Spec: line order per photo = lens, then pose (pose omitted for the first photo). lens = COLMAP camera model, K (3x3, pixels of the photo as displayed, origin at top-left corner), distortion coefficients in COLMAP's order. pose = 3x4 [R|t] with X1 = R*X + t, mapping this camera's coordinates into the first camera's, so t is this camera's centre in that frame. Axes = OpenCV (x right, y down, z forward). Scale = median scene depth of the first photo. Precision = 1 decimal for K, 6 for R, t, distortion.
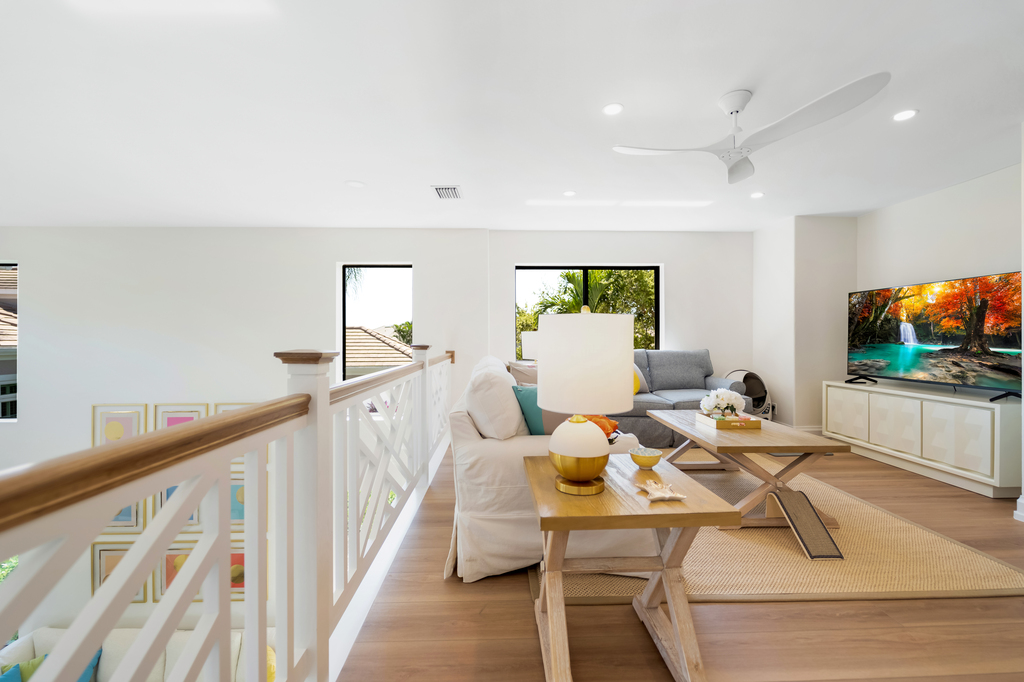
lens RADIAL K [[417.5, 0, 509.8], [0, 417.5, 344.0], [0, 0, 1]] dist [0.002248, -0.006845]
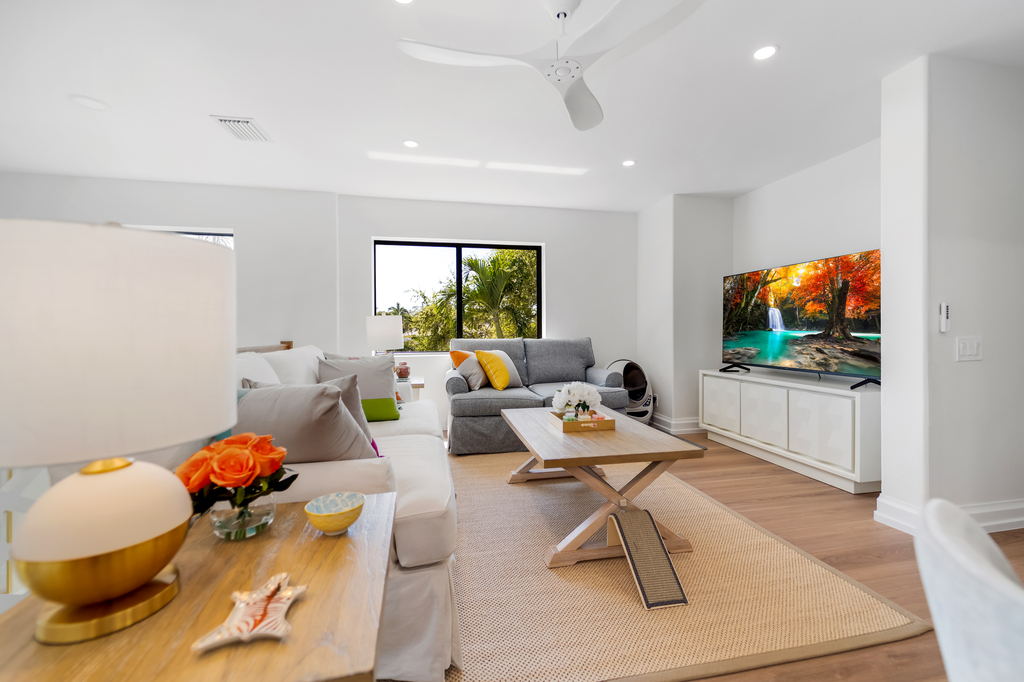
lens RADIAL K [[414.2, 0, 514.0], [0, 414.2, 339.5], [0, 0, 1]] dist [0.023667, -0.019700]
pose [[0.983725, -0.004127, 0.179632, 0.205966], [0.003069, 0.999976, 0.006170, 0.013648], [-0.179653, -0.005519, 0.983715, 0.177523]]
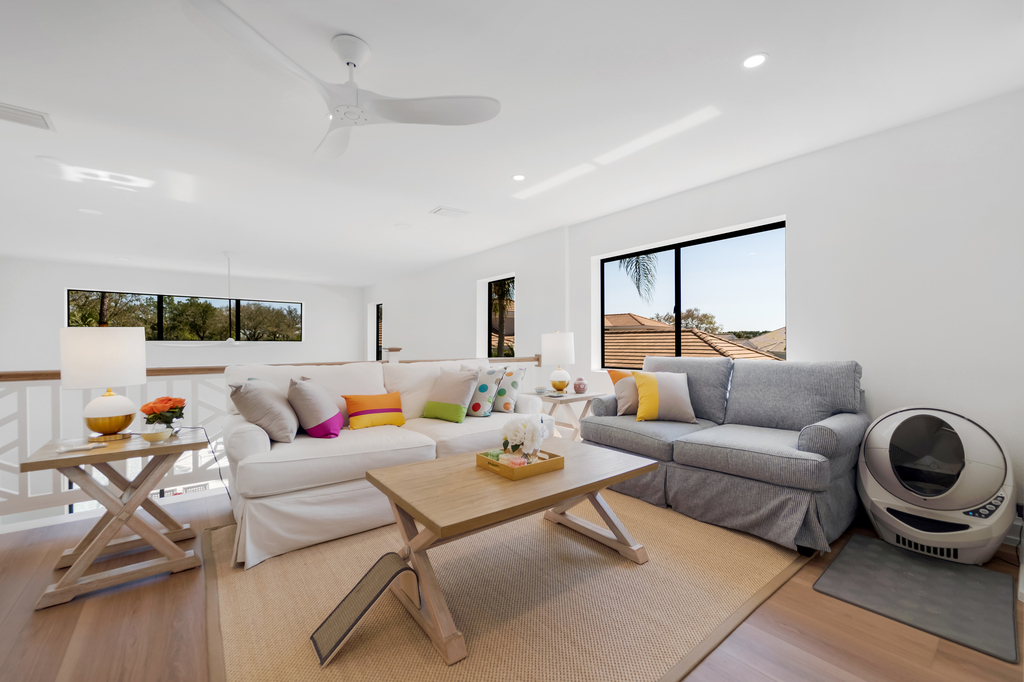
lens RADIAL K [[414.2, 0, 514.0], [0, 414.2, 339.5], [0, 0, 1]] dist [0.023667, -0.019700]
pose [[0.595632, -0.006736, -0.803229, 0.906776], [-0.005934, 0.999901, -0.012786, -0.008234], [0.803235, 0.012382, 0.595533, 0.493181]]
